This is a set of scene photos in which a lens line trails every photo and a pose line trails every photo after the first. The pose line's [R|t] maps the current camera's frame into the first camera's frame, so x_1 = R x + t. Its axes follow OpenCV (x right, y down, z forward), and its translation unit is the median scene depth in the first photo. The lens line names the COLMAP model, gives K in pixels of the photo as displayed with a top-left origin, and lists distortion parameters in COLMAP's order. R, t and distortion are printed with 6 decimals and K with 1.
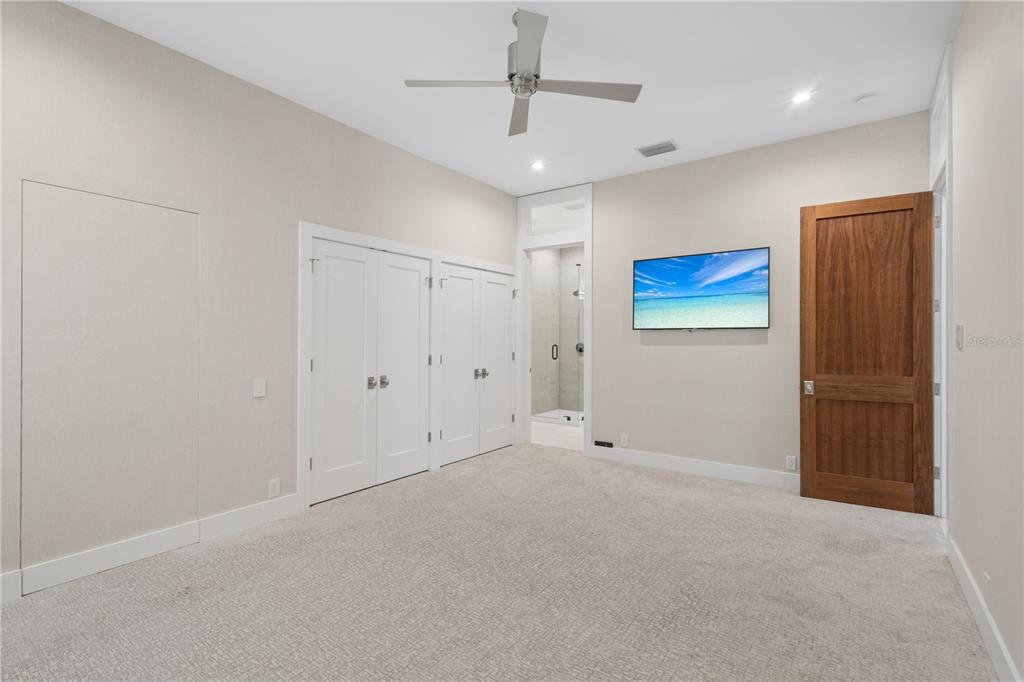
lens RADIAL K [[468.3, 0, 516.4], [0, 468.3, 340.5], [0, 0, 1]] dist [0.003045, 0.000291]
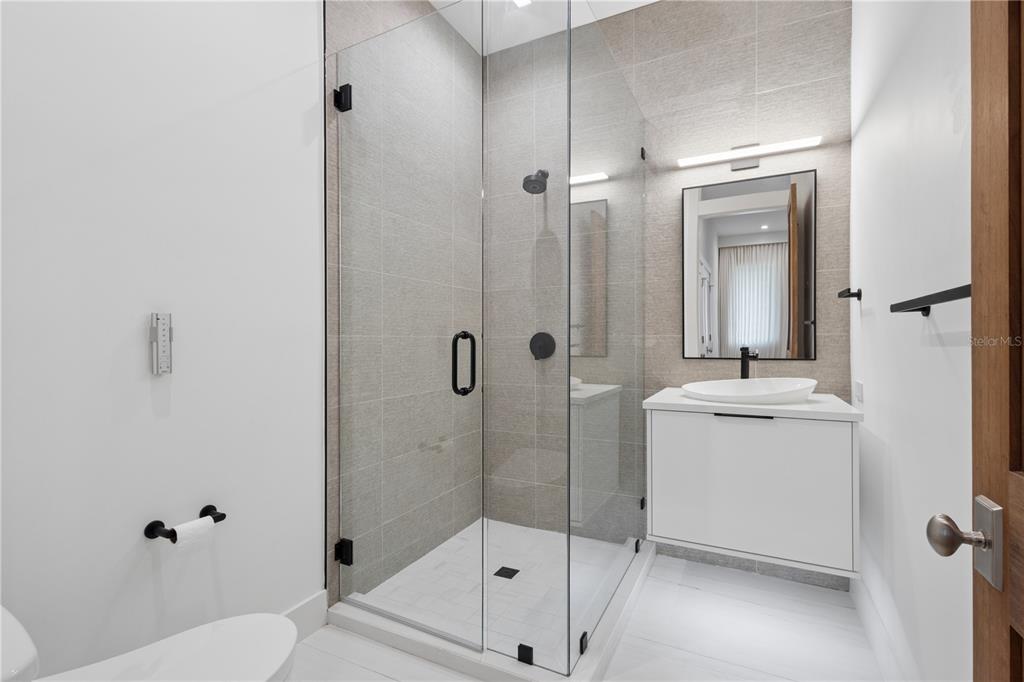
lens RADIAL K [[468.3, 0, 516.4], [0, 468.3, 340.5], [0, 0, 1]] dist [0.003045, 0.000291]
pose [[0.986531, -0.002809, 0.163552, 0.064965], [0.002644, 0.999996, 0.001223, 0.011607], [-0.163555, -0.000774, 0.986534, 0.710471]]
